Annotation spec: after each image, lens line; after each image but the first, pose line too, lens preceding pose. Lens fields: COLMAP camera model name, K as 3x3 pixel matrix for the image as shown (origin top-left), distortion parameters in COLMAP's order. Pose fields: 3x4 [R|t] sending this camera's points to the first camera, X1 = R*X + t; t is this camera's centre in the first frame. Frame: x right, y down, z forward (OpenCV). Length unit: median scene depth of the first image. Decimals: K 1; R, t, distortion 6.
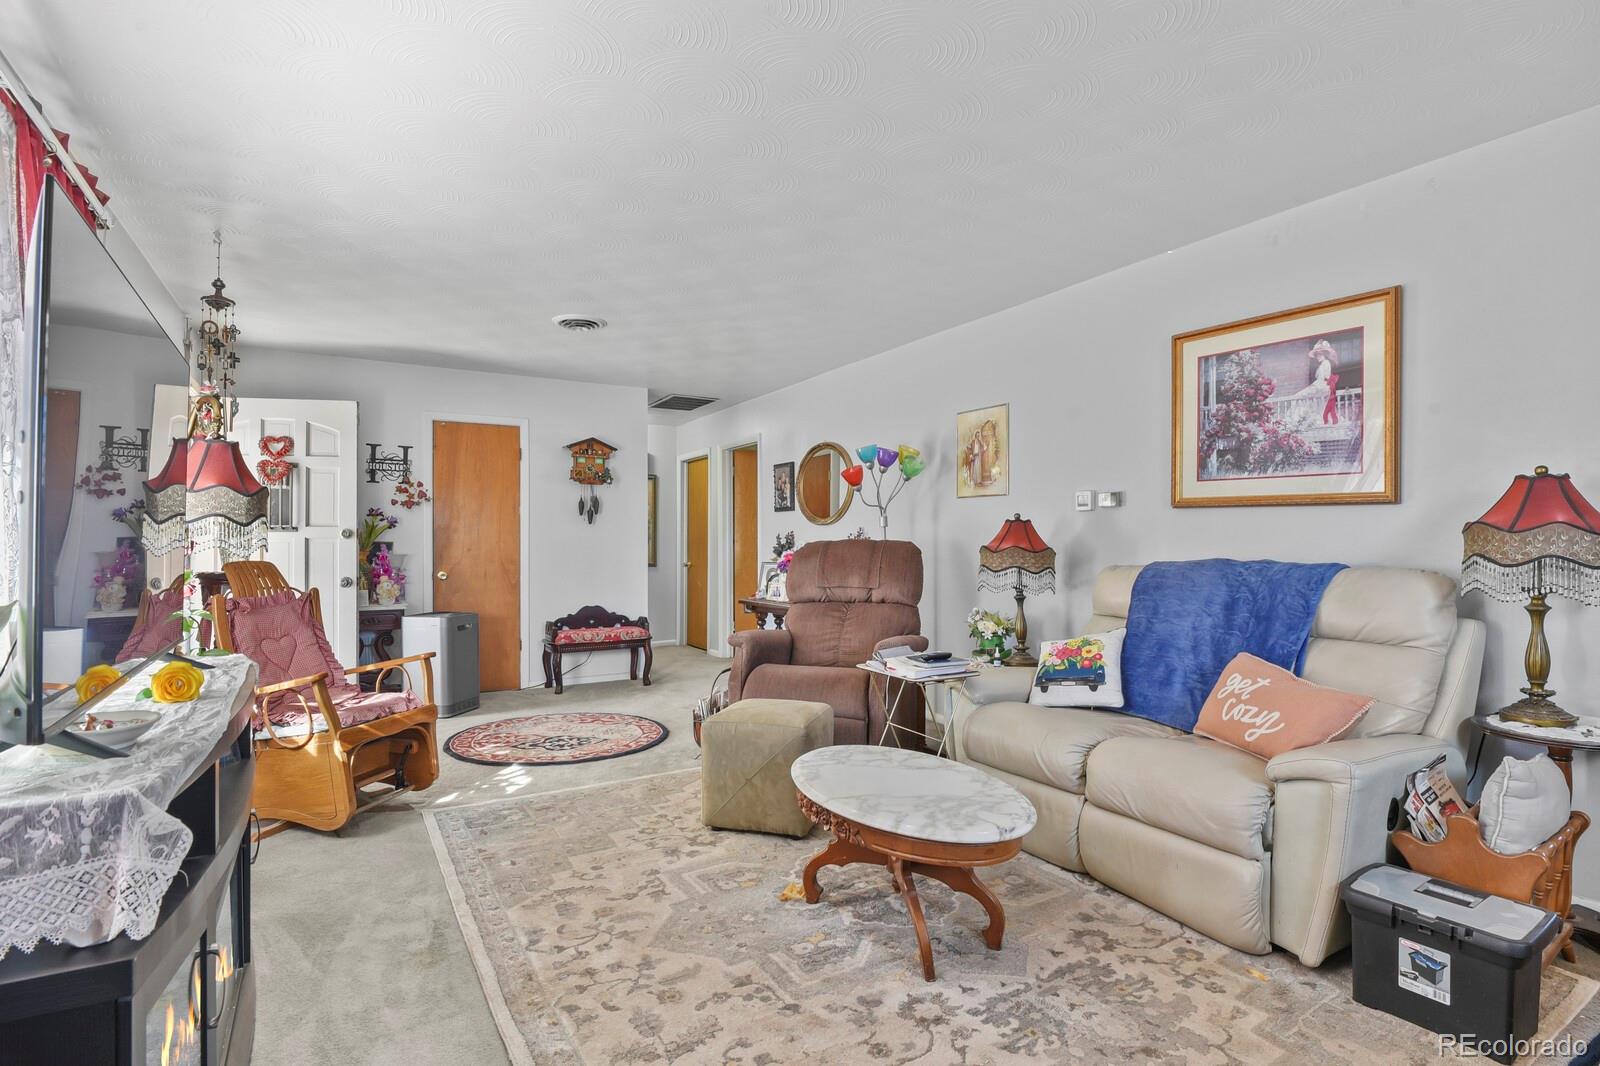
lens RADIAL K [[775.9, 0, 802.9], [0, 775.9, 540.0], [0, 0, 1]] dist [-0.010424, -0.007110]
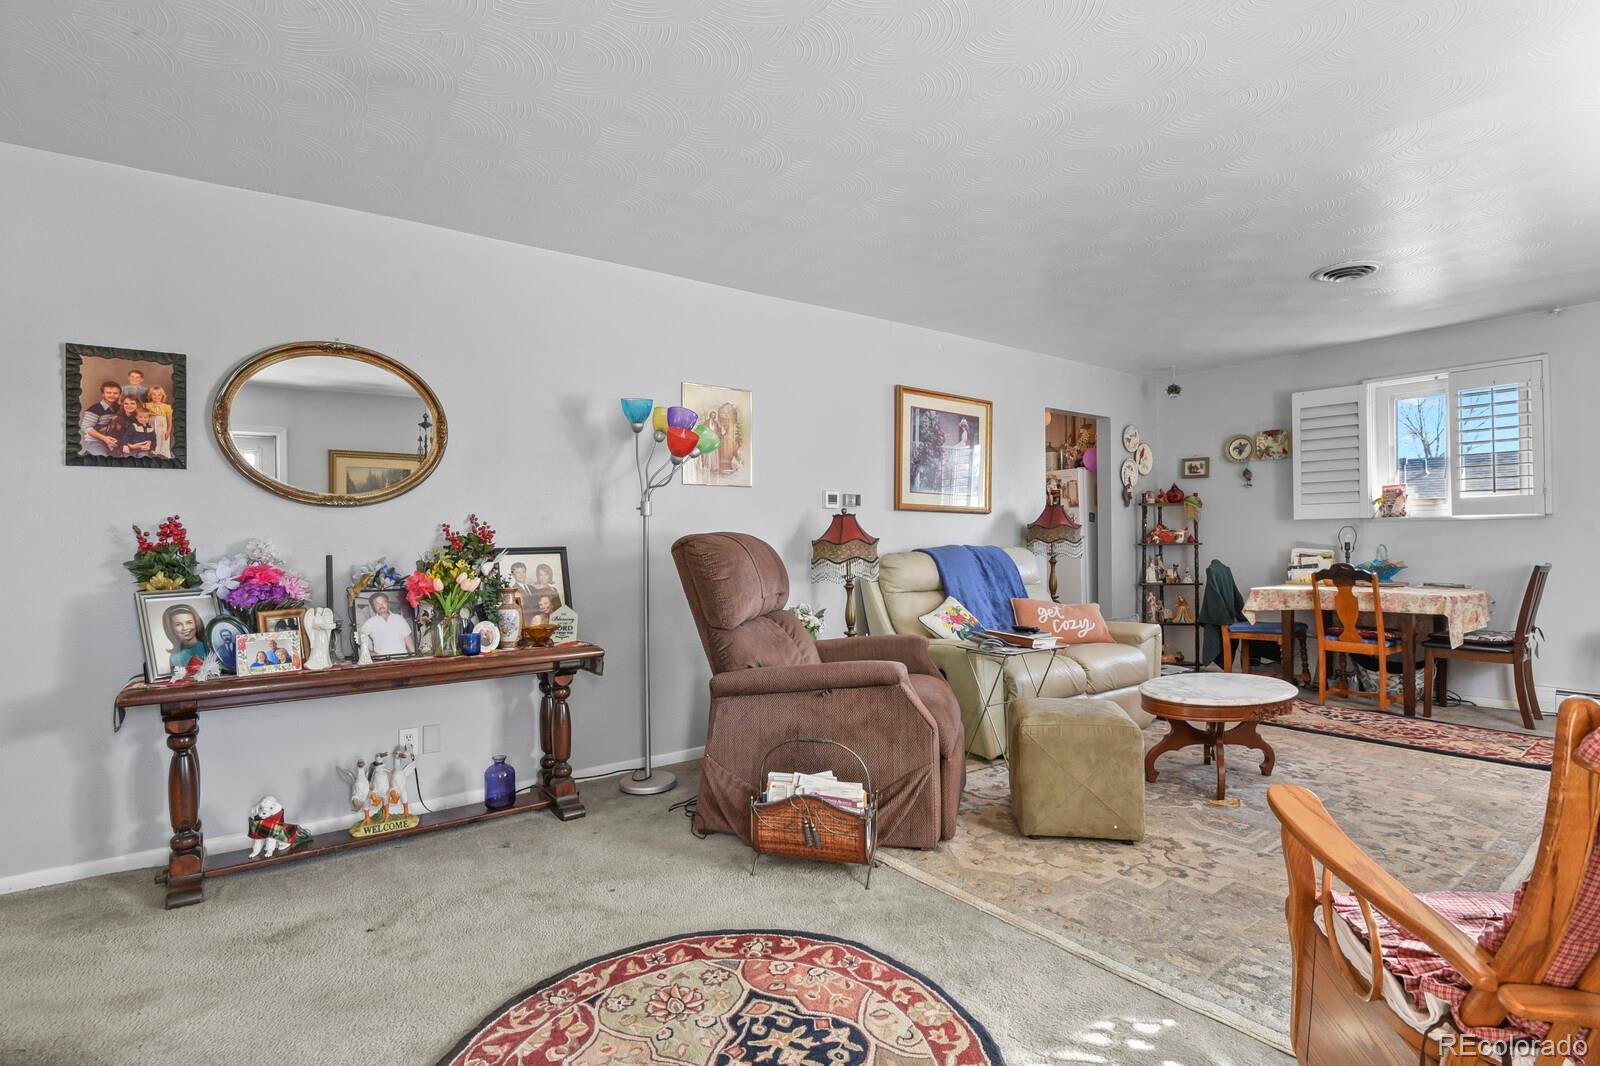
lens RADIAL K [[775.9, 0, 802.9], [0, 775.9, 540.0], [0, 0, 1]] dist [-0.010424, -0.007110]
pose [[-0.099609, -0.000338, 0.995027, -0.700126], [0.009239, 0.999957, 0.001265, 0.006543], [-0.994984, 0.009319, -0.099601, 1.045803]]
